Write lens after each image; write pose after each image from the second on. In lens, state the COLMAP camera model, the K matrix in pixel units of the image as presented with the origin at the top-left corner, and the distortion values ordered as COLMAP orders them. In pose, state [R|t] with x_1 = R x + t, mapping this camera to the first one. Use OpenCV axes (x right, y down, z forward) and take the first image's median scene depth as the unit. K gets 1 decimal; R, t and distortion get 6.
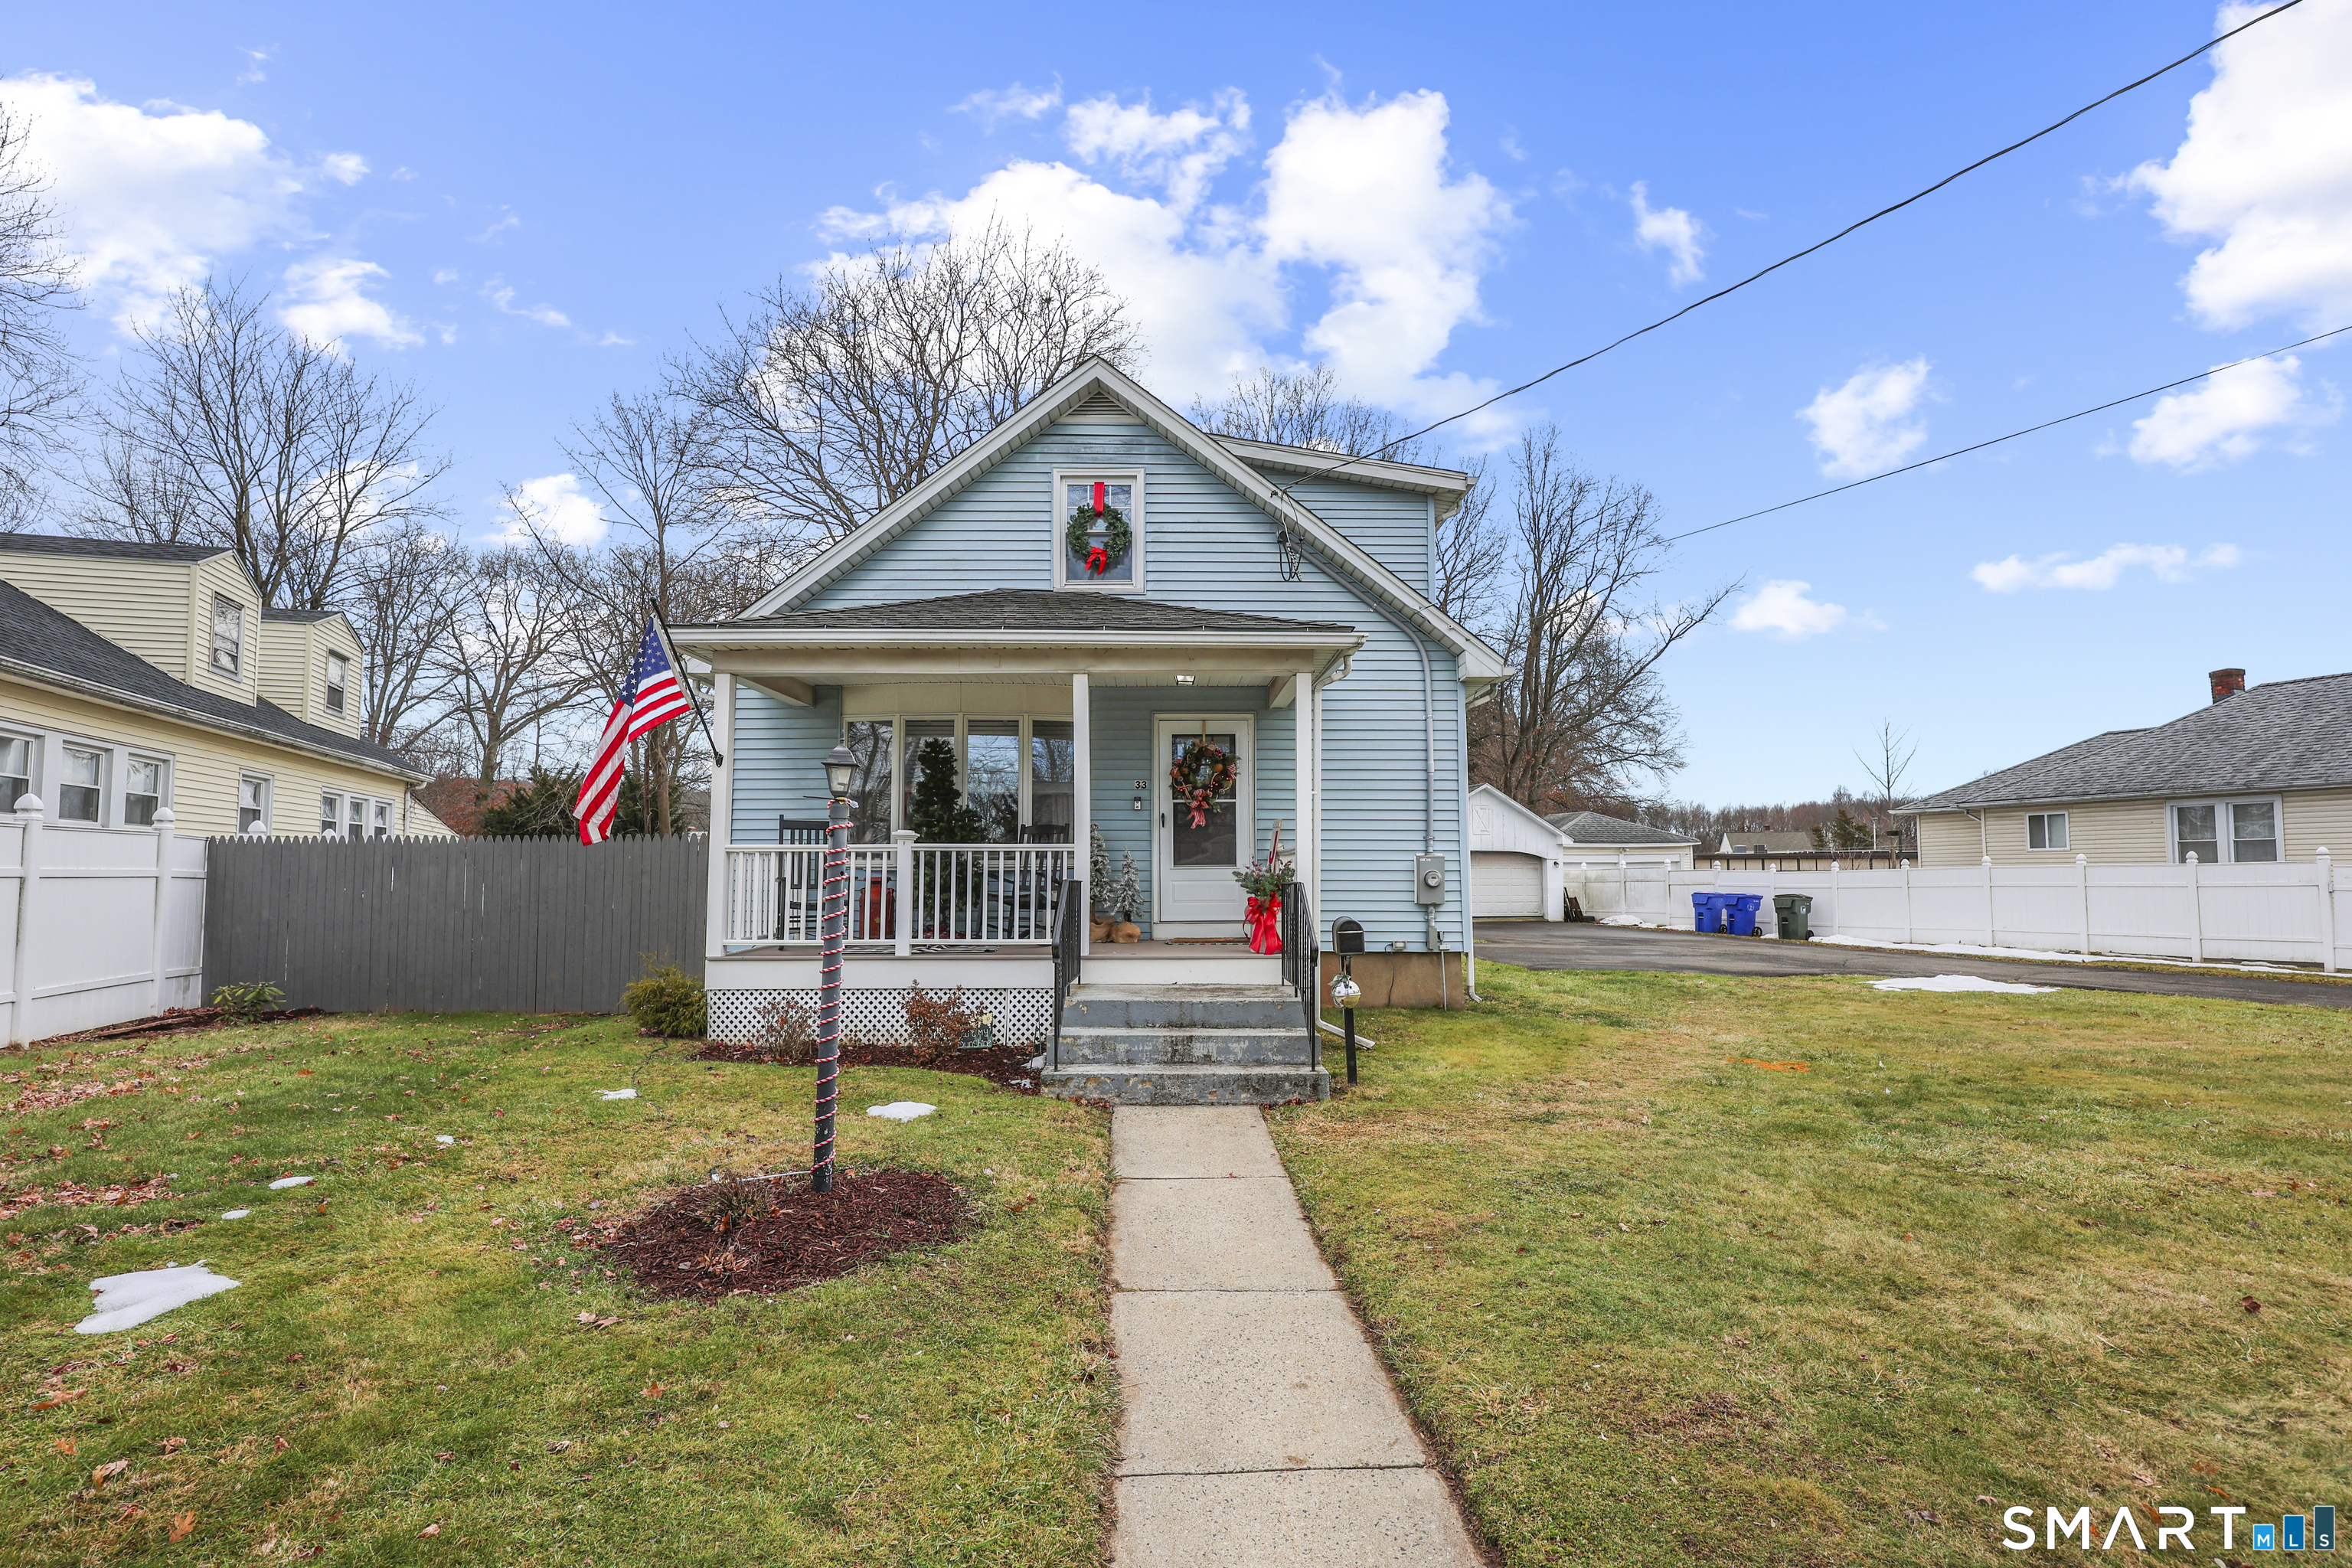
lens RADIAL K [[1121.5, 0, 1176.0], [0, 1121.5, 784.0], [0, 0, 1]] dist [0.004525, 0.000025]
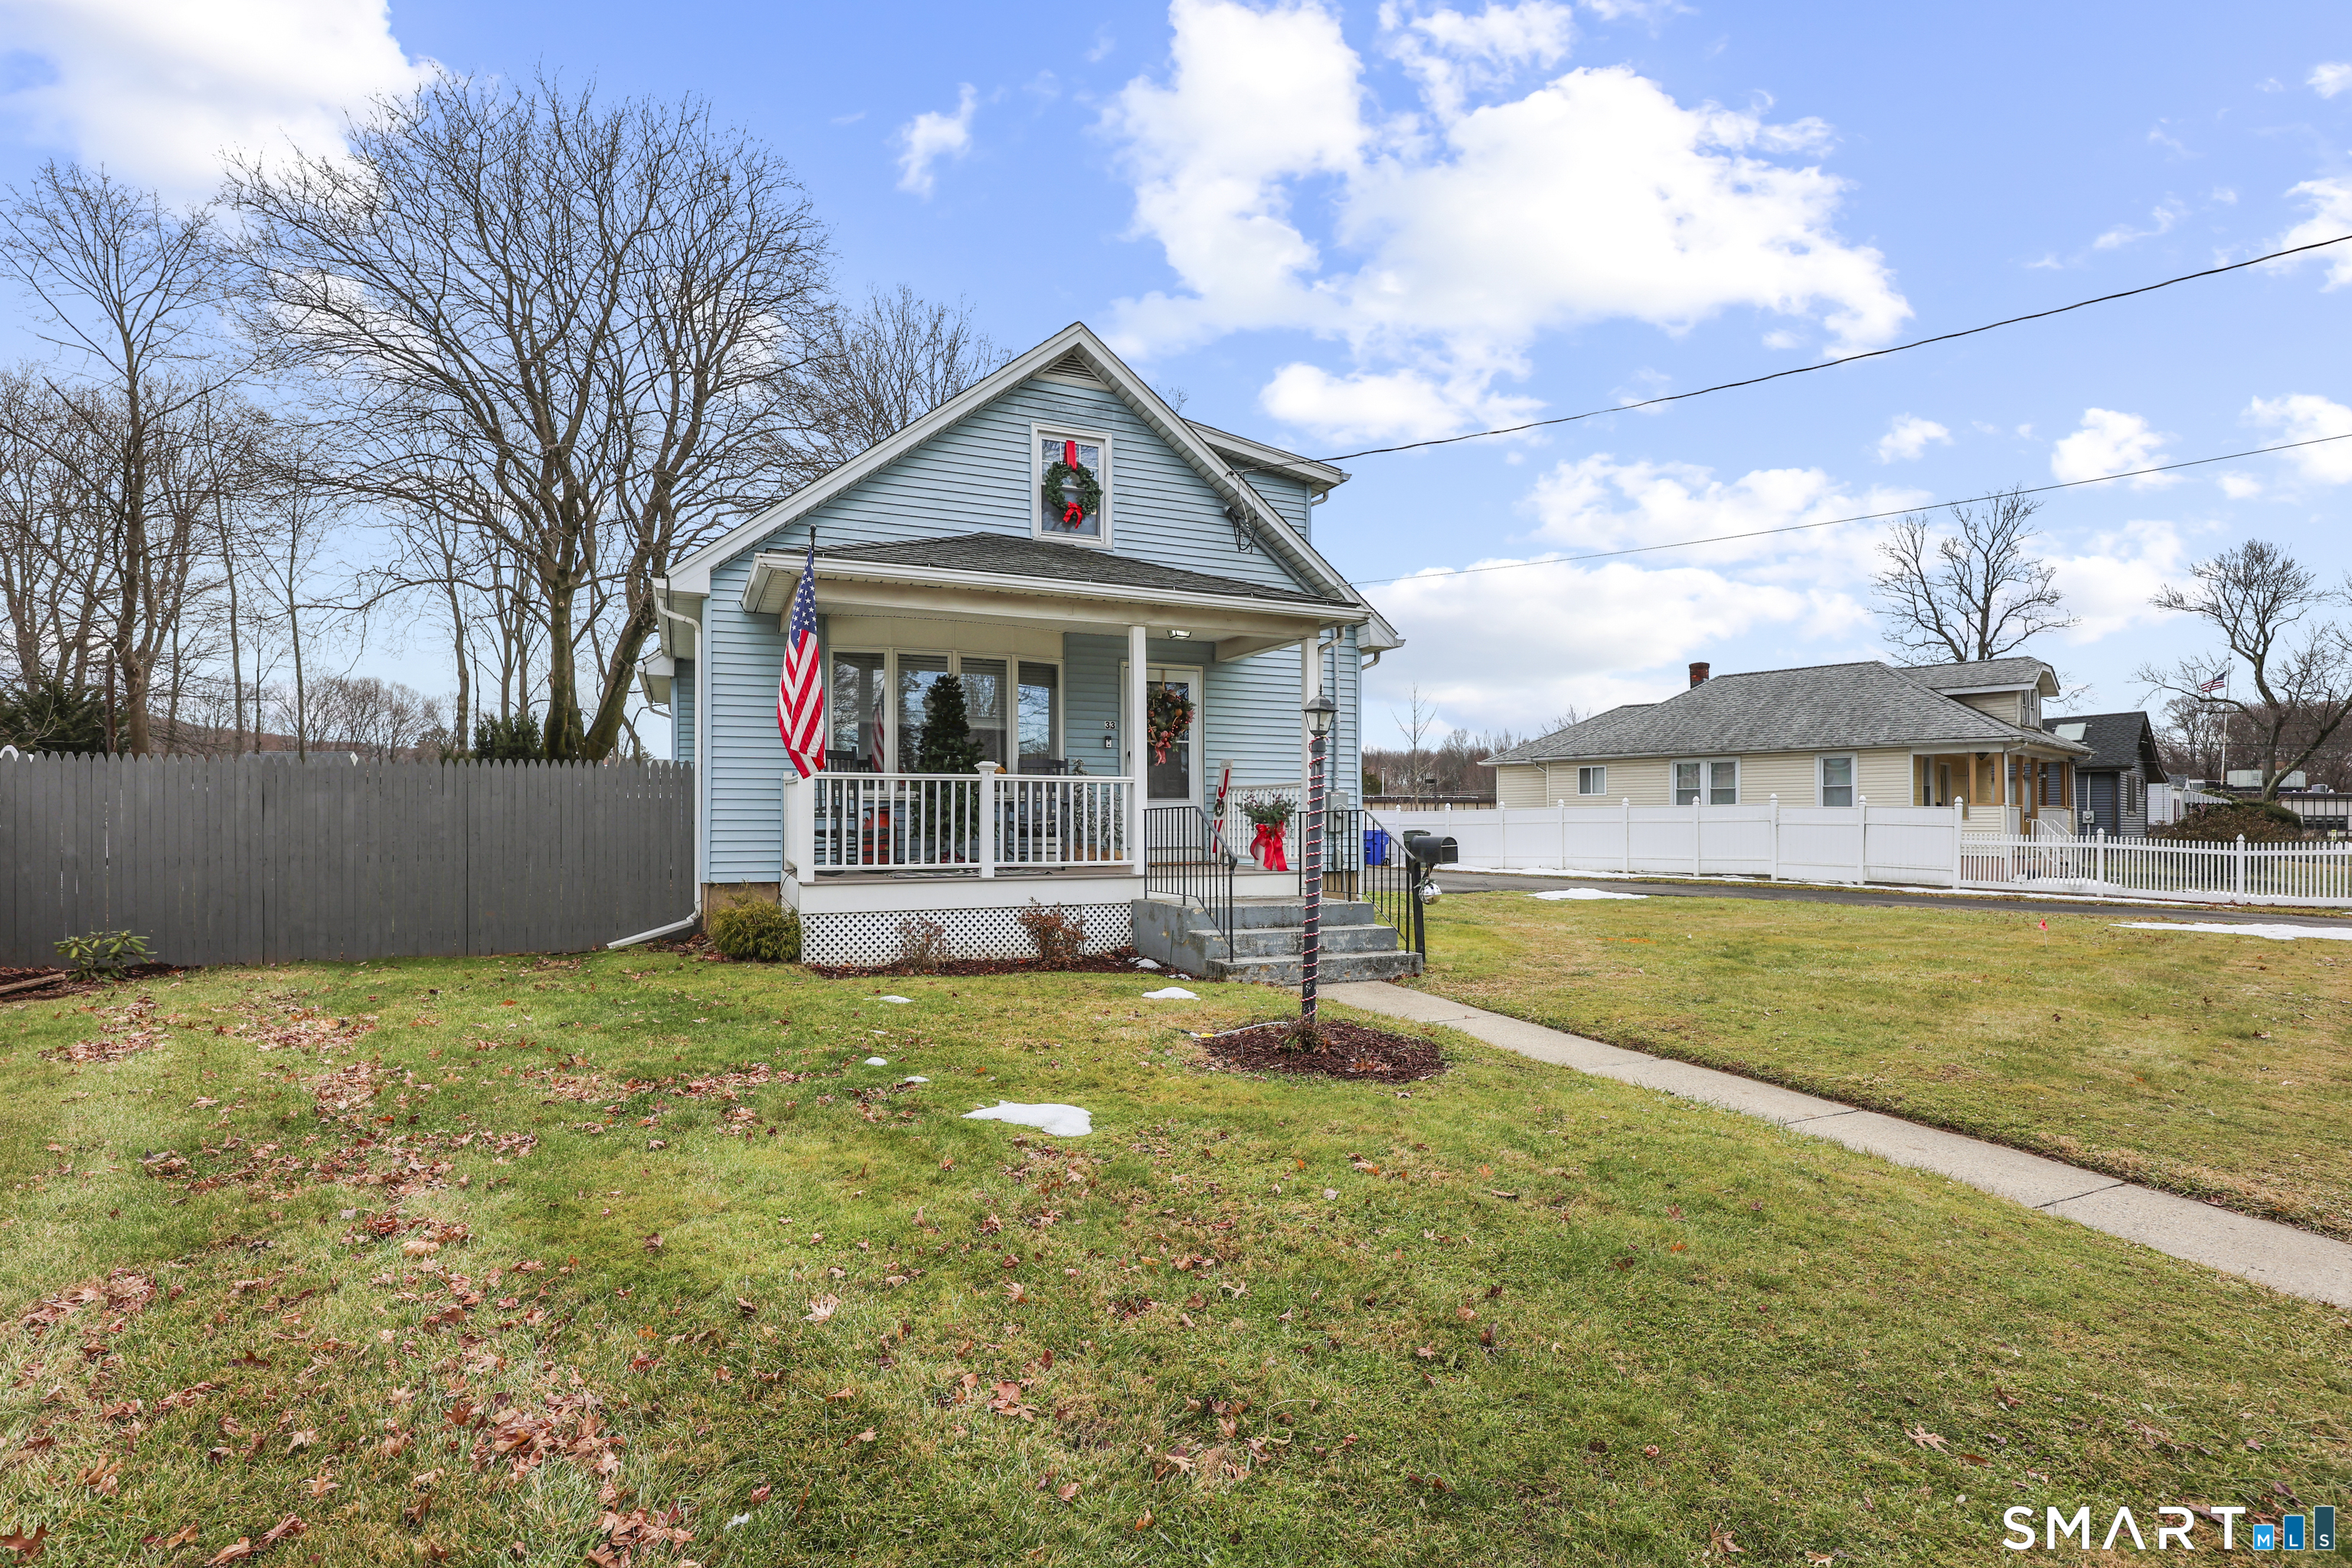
lens RADIAL K [[1162.2, 0, 1176.0], [0, 1162.2, 784.0], [0, 0, 1]] dist [0.002944, 0.000663]
pose [[0.916414, 0.013031, 0.400020, -0.420895], [-0.033493, 0.998461, 0.044204, 0.005875], [-0.398828, -0.053907, 0.915440, -0.074518]]
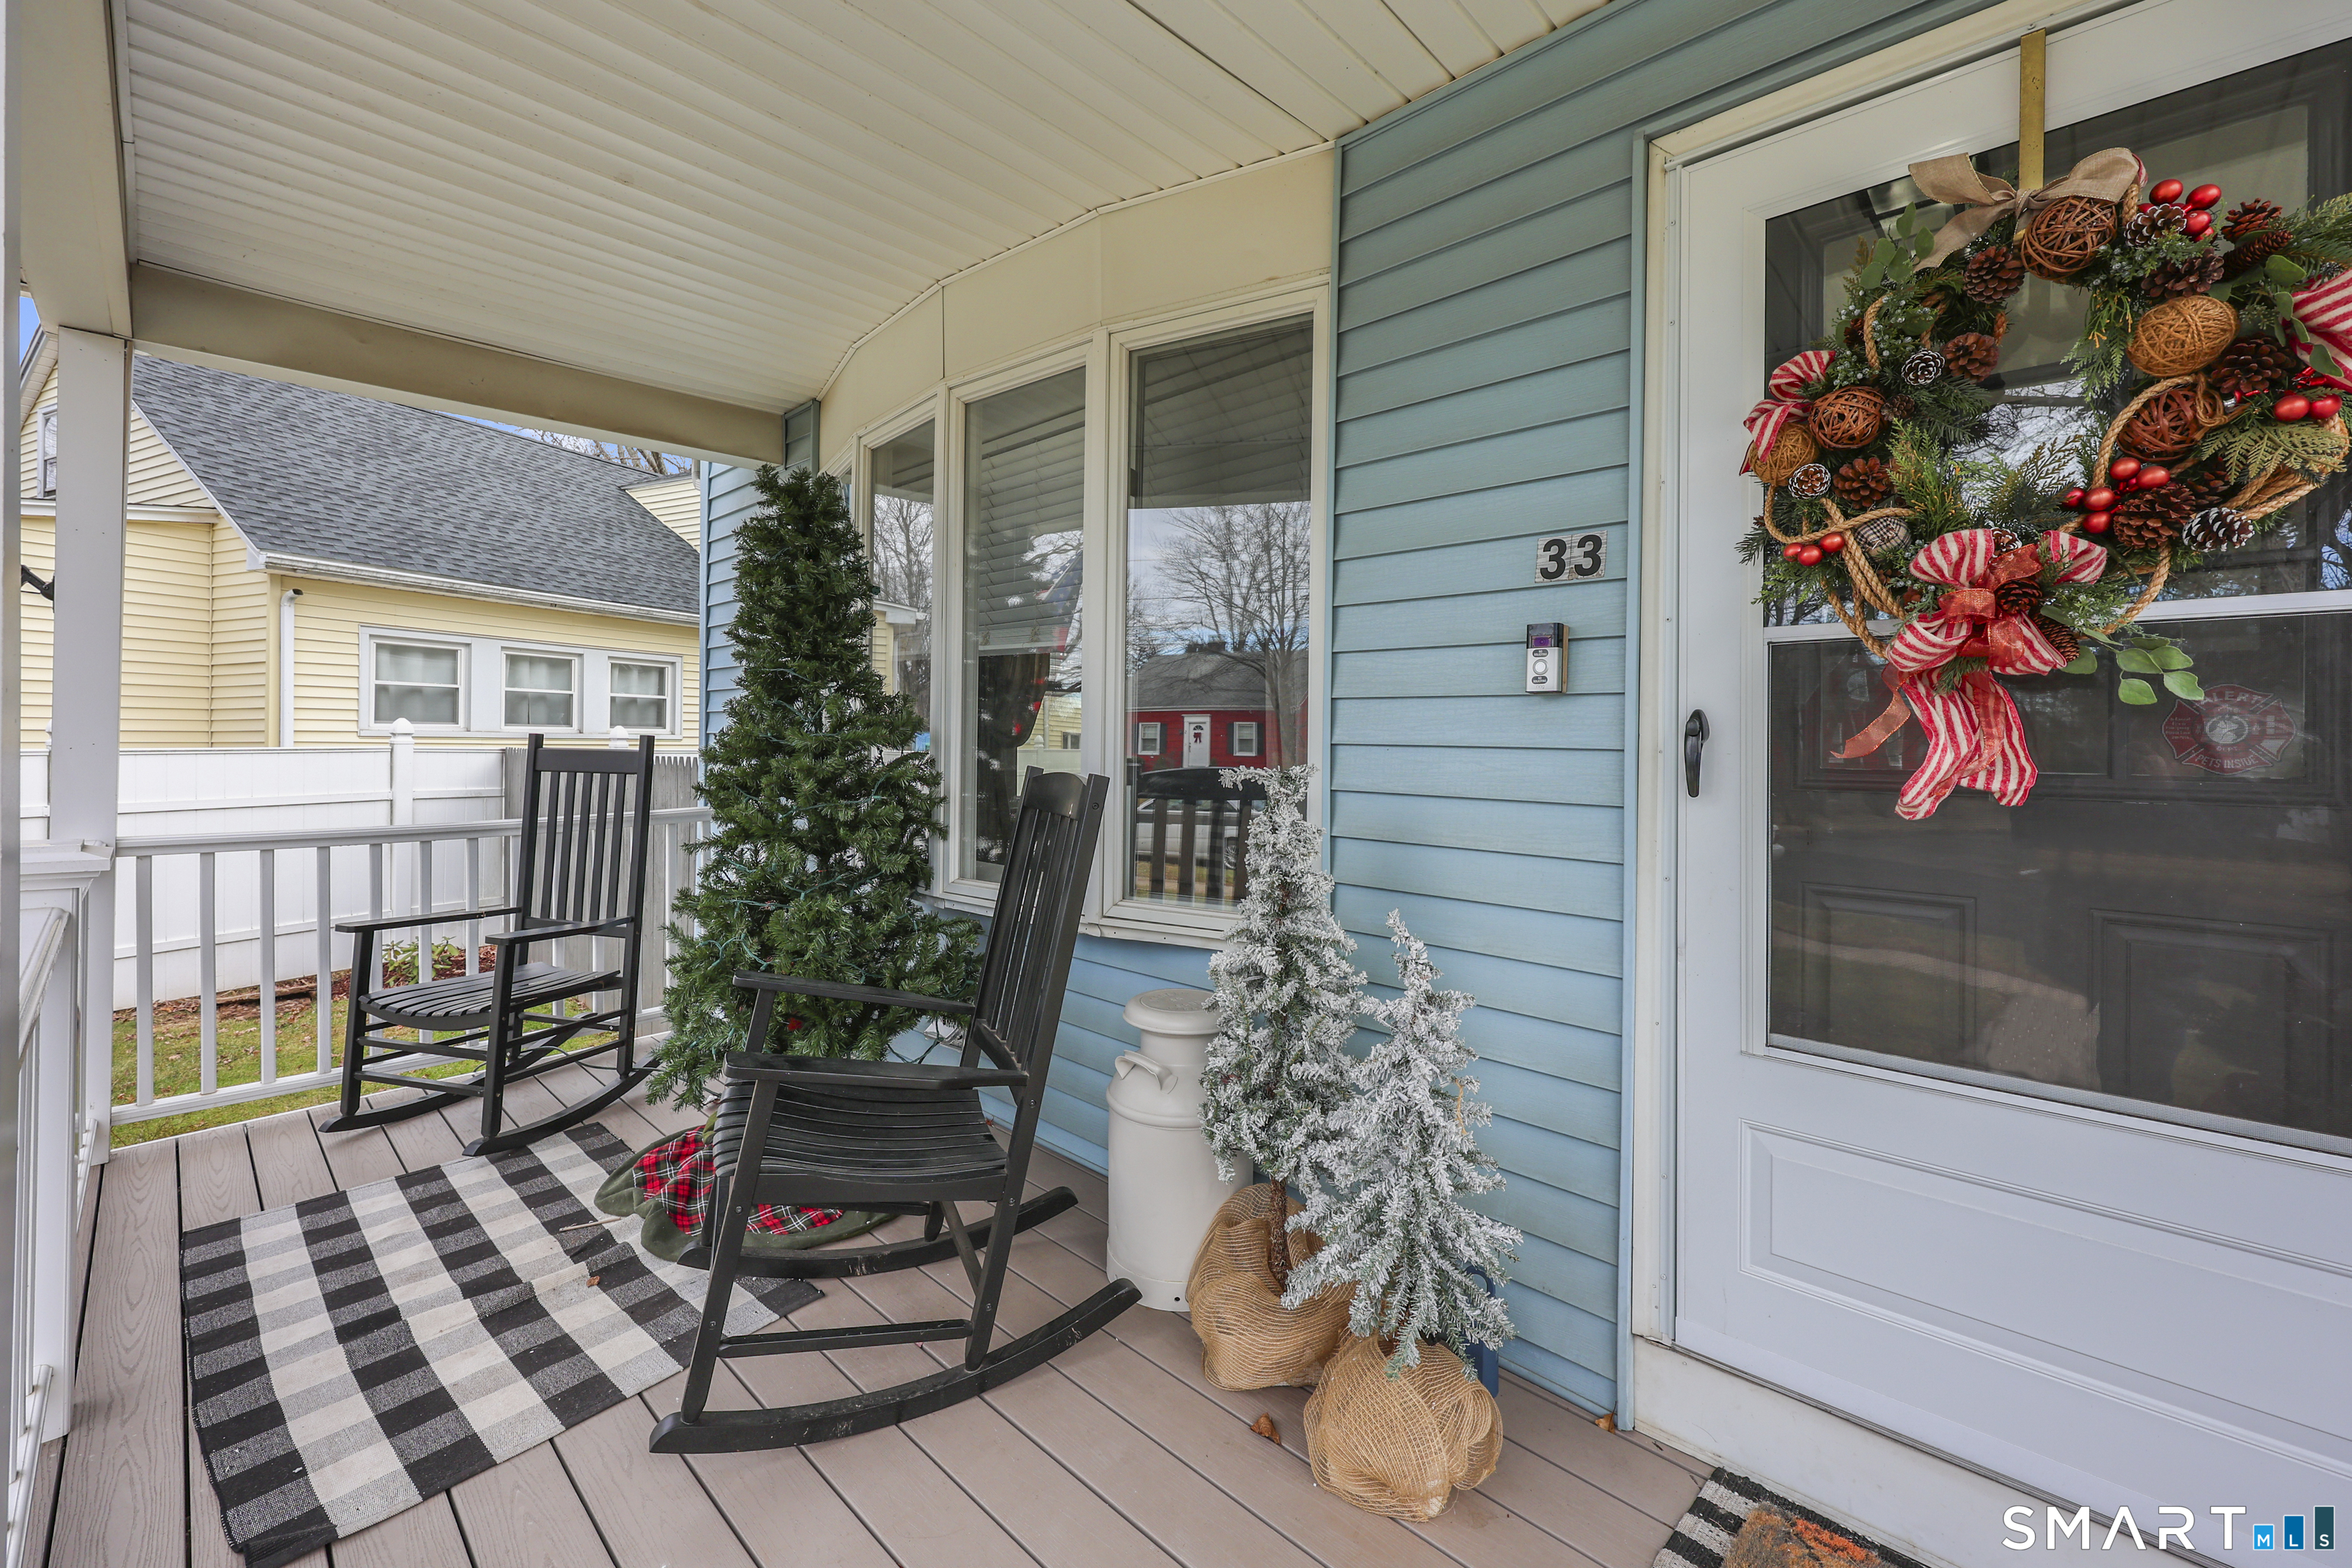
lens RADIAL K [[939.1, 0, 1178.9], [0, 939.1, 732.0], [0, 0, 1]] dist [-0.000211, 0.000019]
pose [[0.714717, 0.005672, -0.699391, 0.030949], [0.048895, 0.997115, 0.058052, 0.016897], [0.697702, -0.075688, 0.712378, 0.824573]]
